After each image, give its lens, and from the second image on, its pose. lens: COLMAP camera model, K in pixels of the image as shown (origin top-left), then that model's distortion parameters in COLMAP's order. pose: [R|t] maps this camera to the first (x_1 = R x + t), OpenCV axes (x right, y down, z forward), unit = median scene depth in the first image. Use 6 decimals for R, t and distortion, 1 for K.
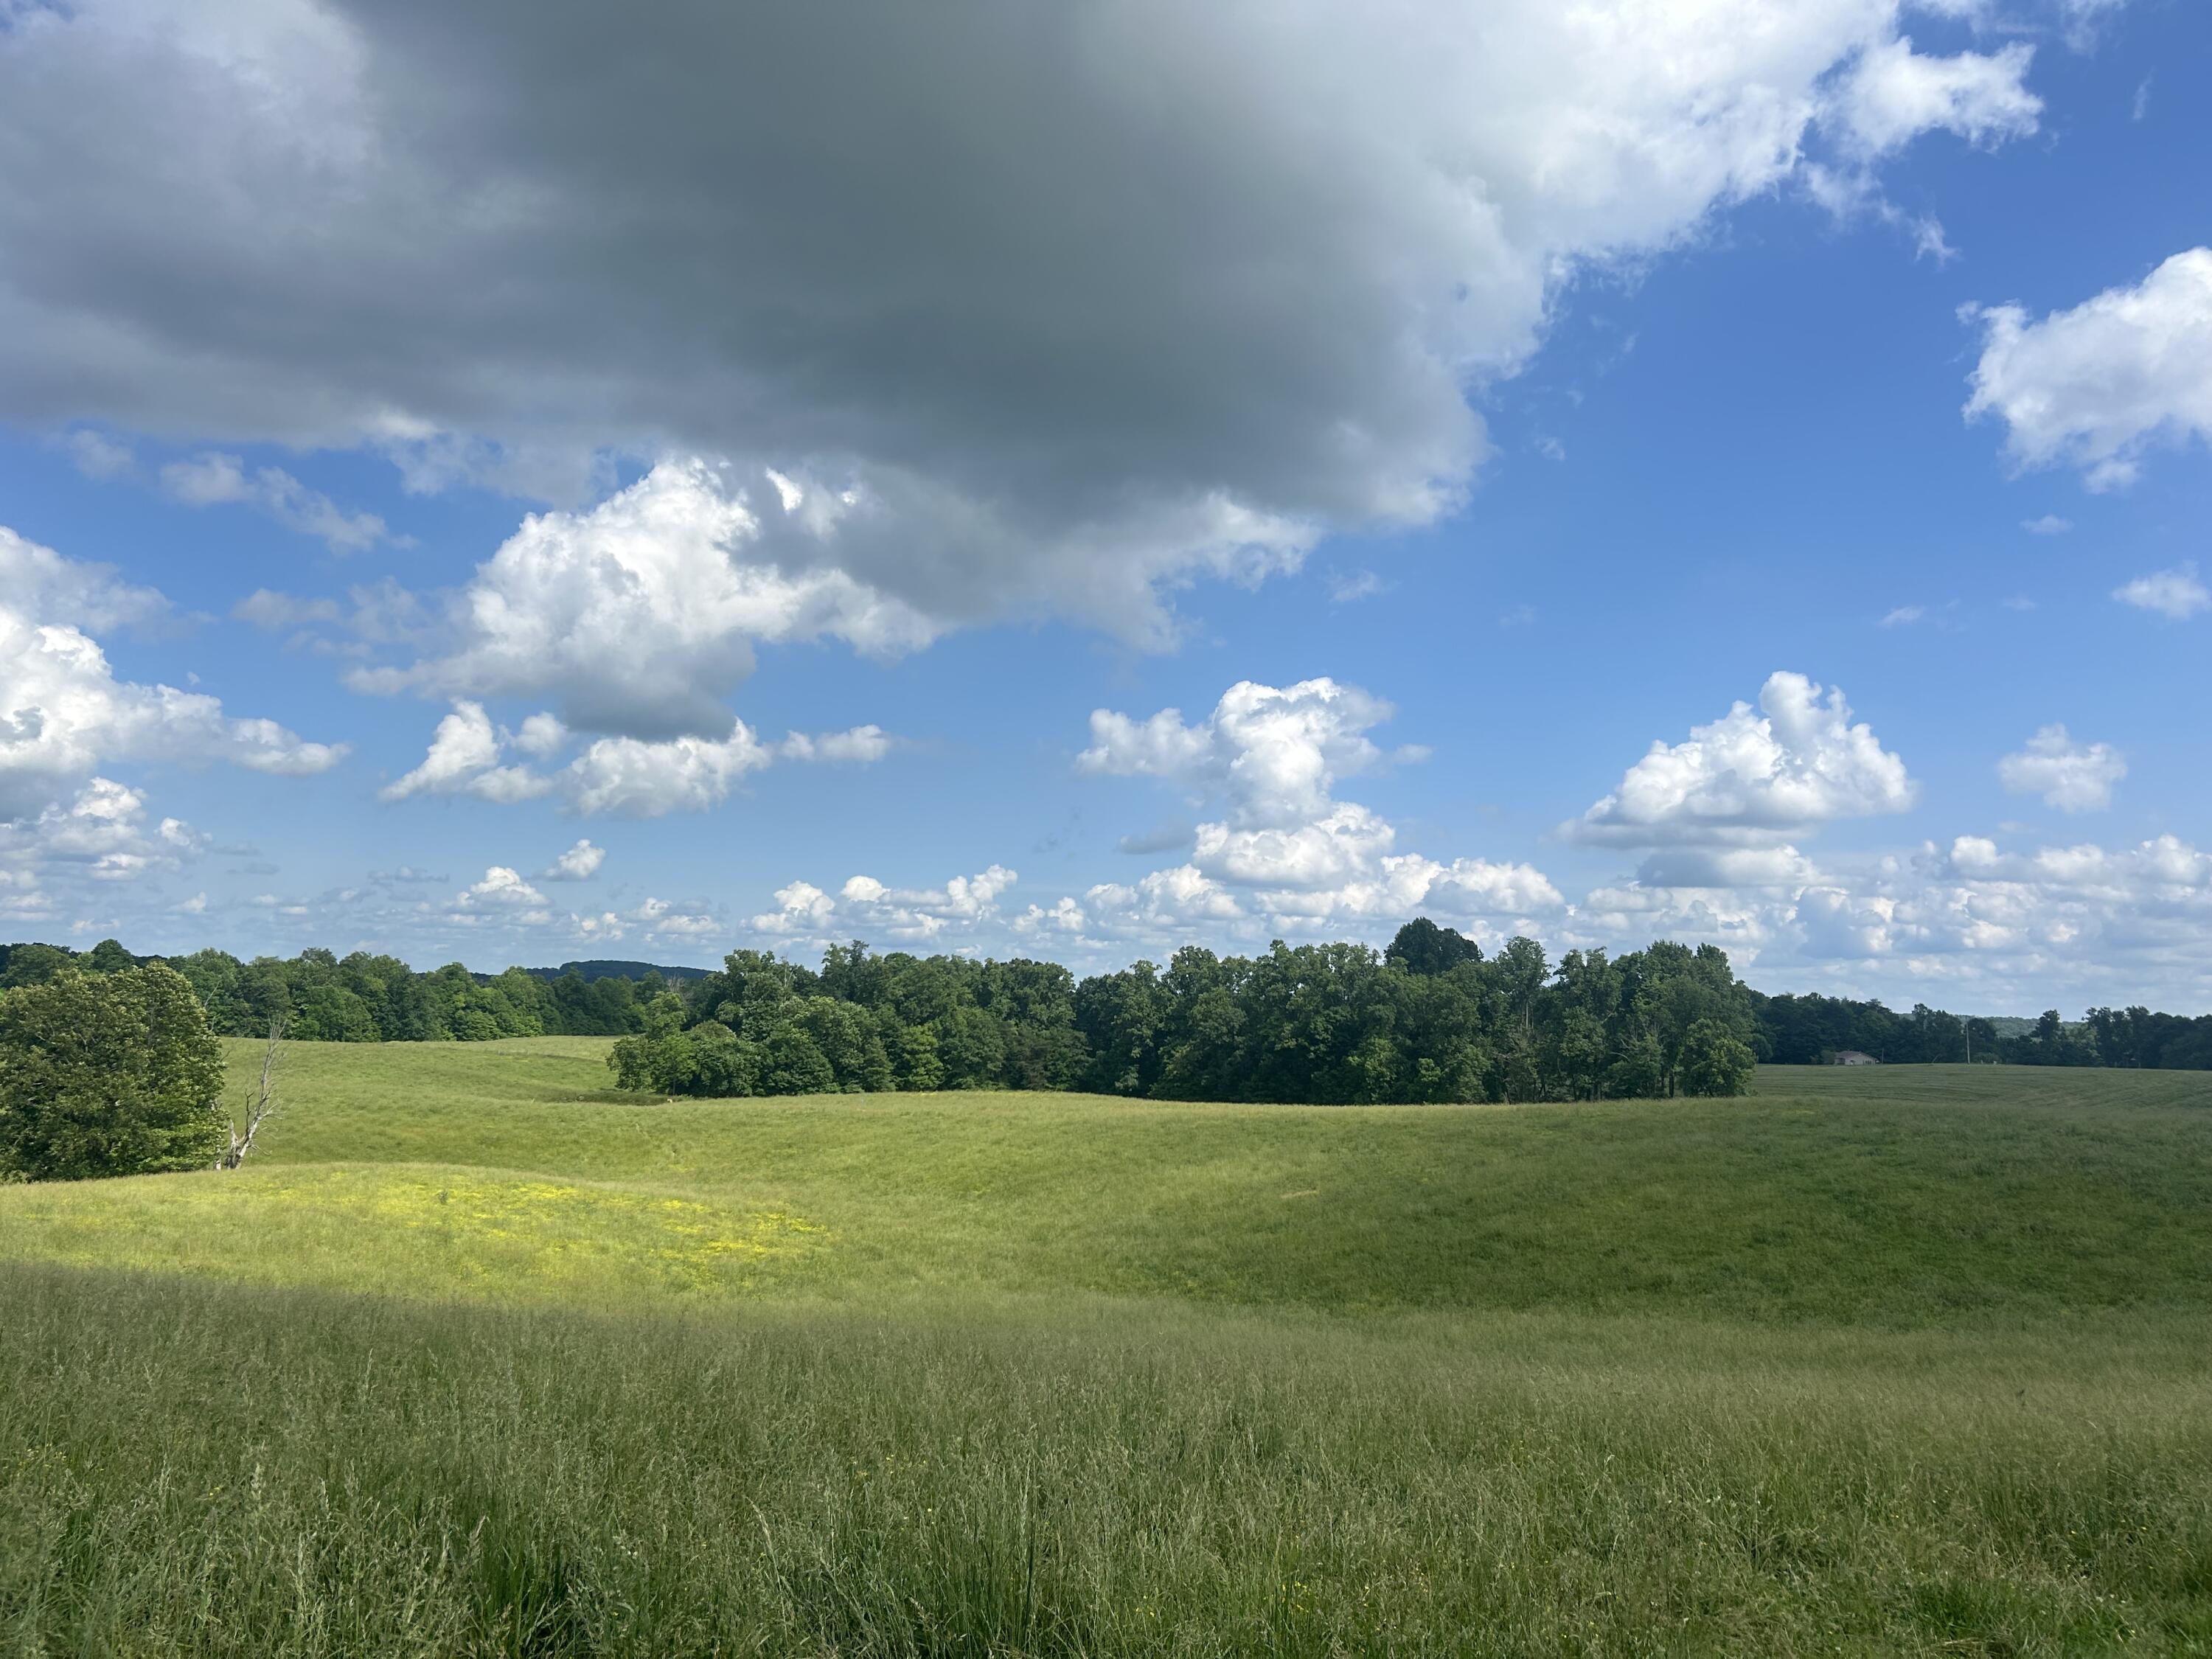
lens RADIAL K [[1745.0, 0, 1083.7], [0, 1745.0, 841.7], [0, 0, 1]] dist [0.060152, -0.030773]
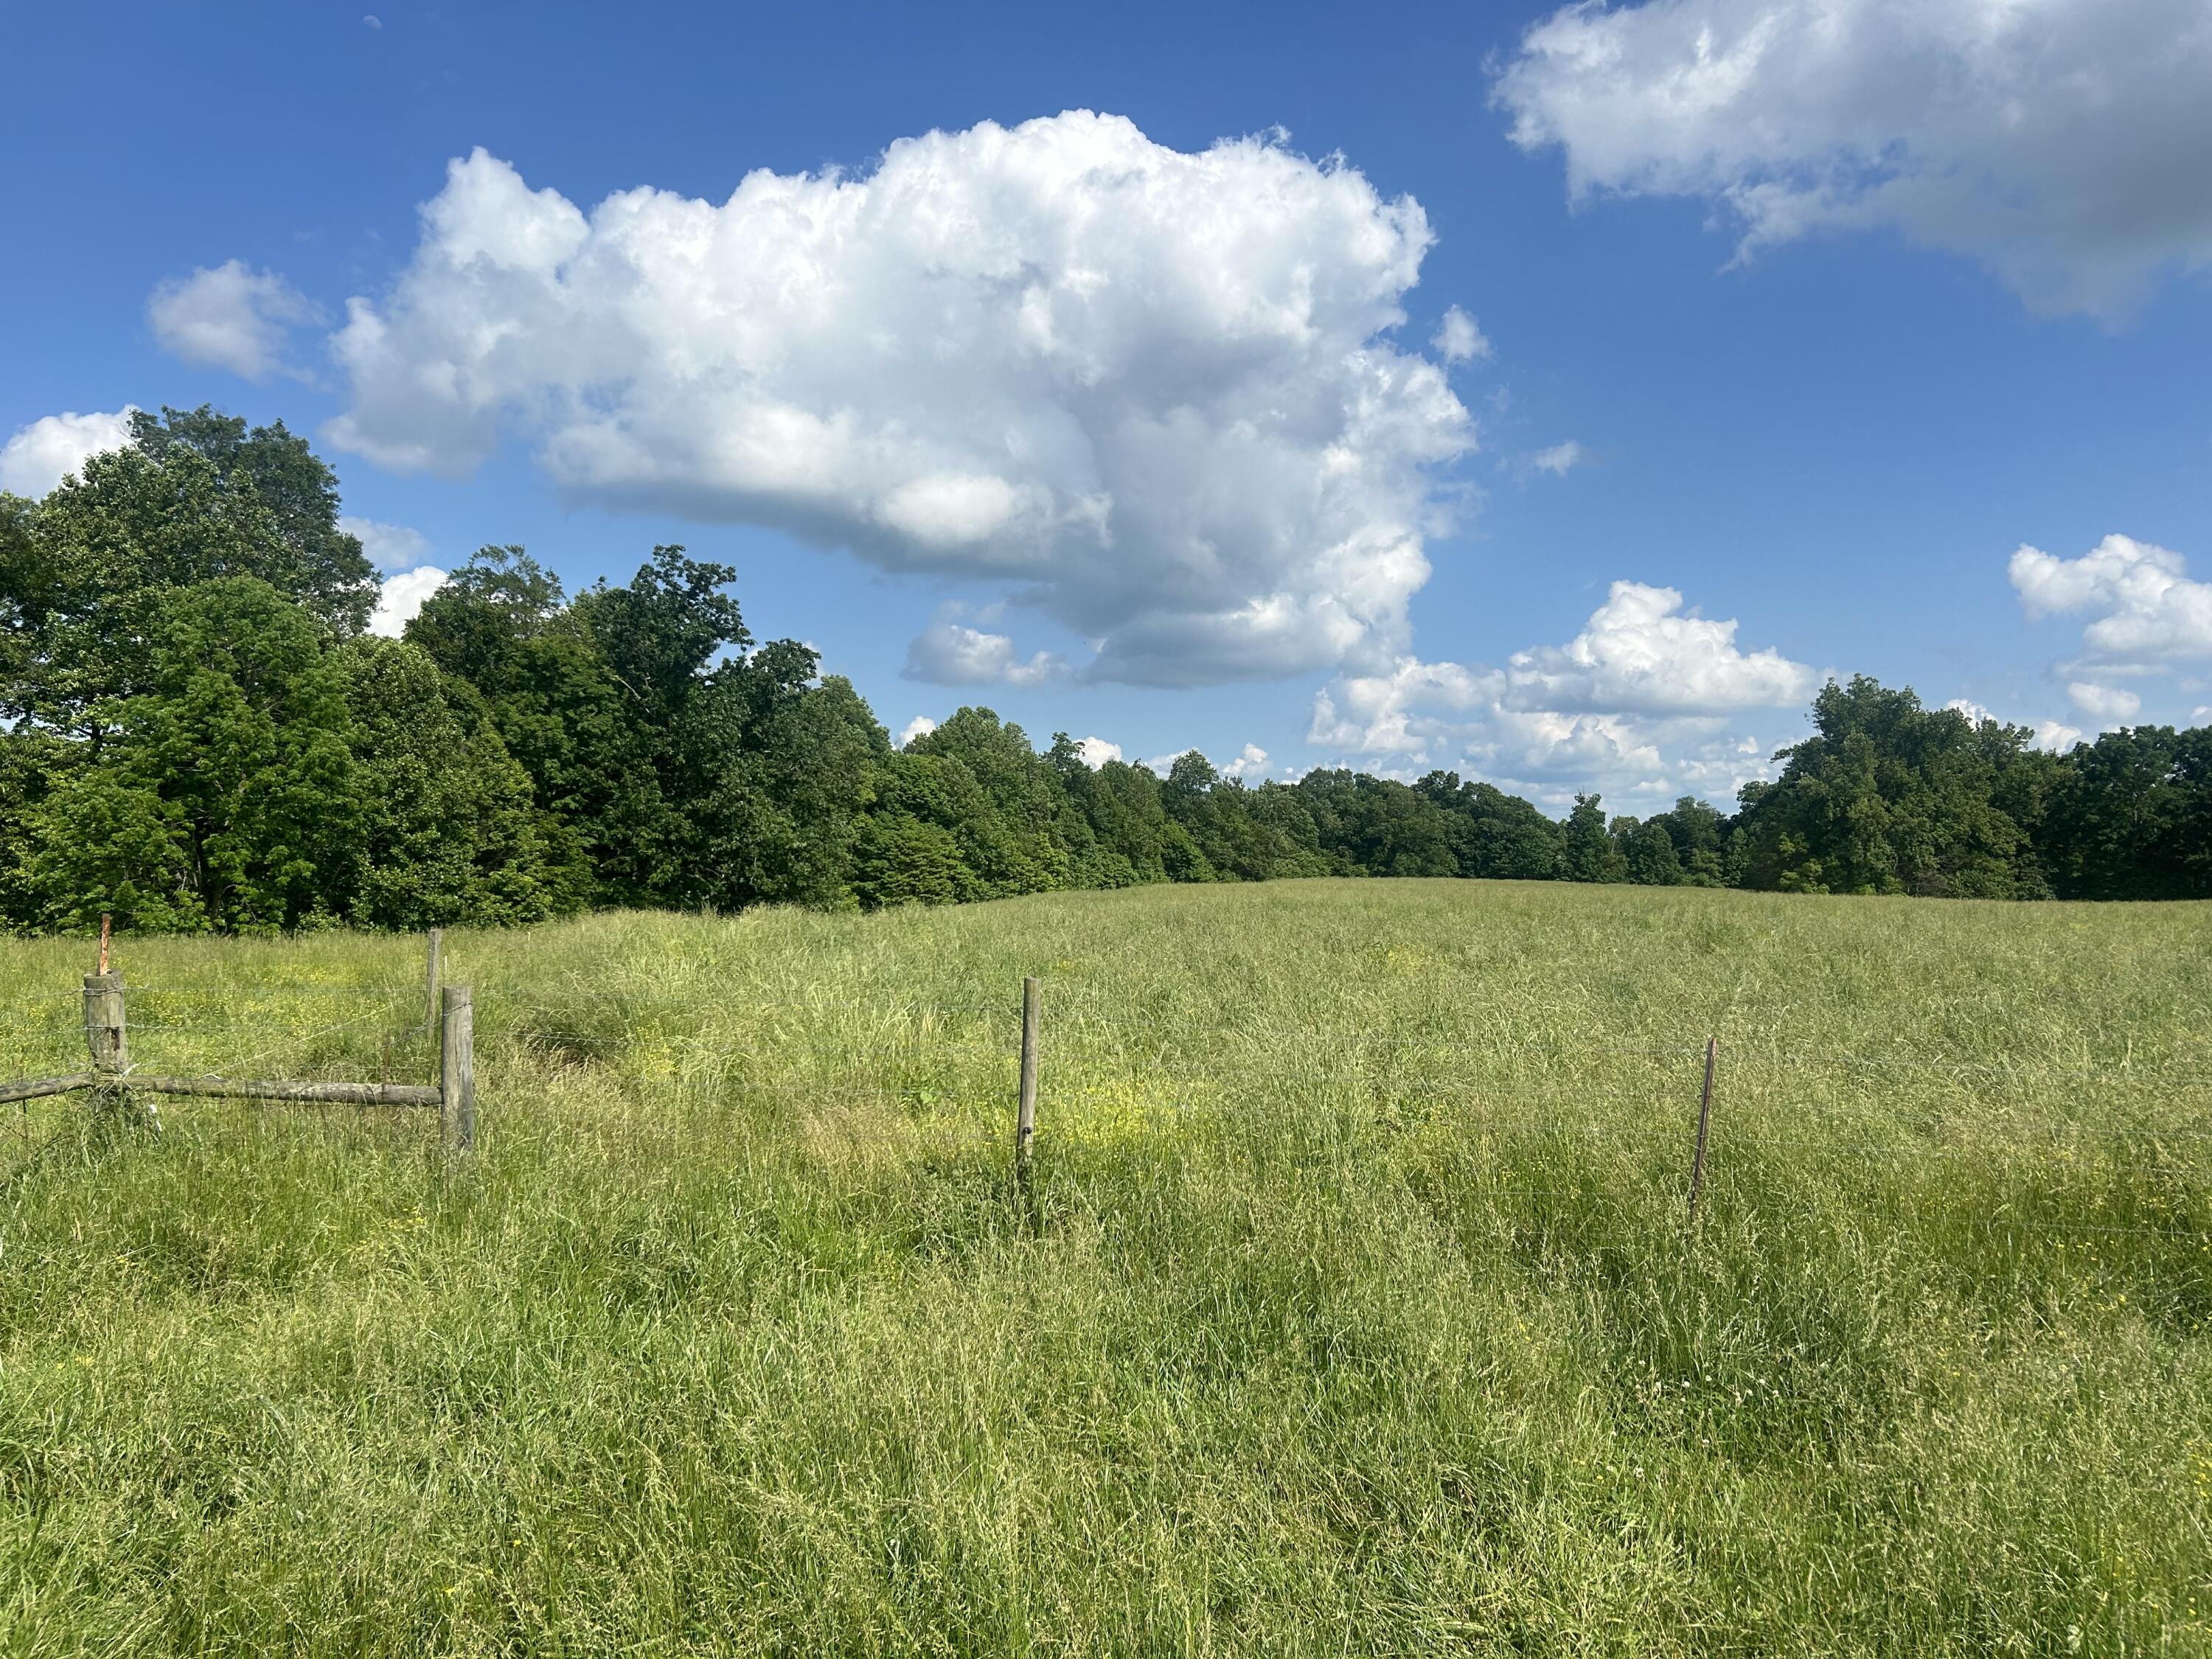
lens RADIAL K [[1745.0, 0, 1121.2], [0, 1745.0, 834.2], [0, 0, 1]] dist [0.060152, -0.030773]
pose [[0.991864, -0.015250, -0.126386, -0.316575], [0.024889, 0.996869, 0.075046, 0.091437], [0.124846, -0.077581, 0.989138, 0.816805]]
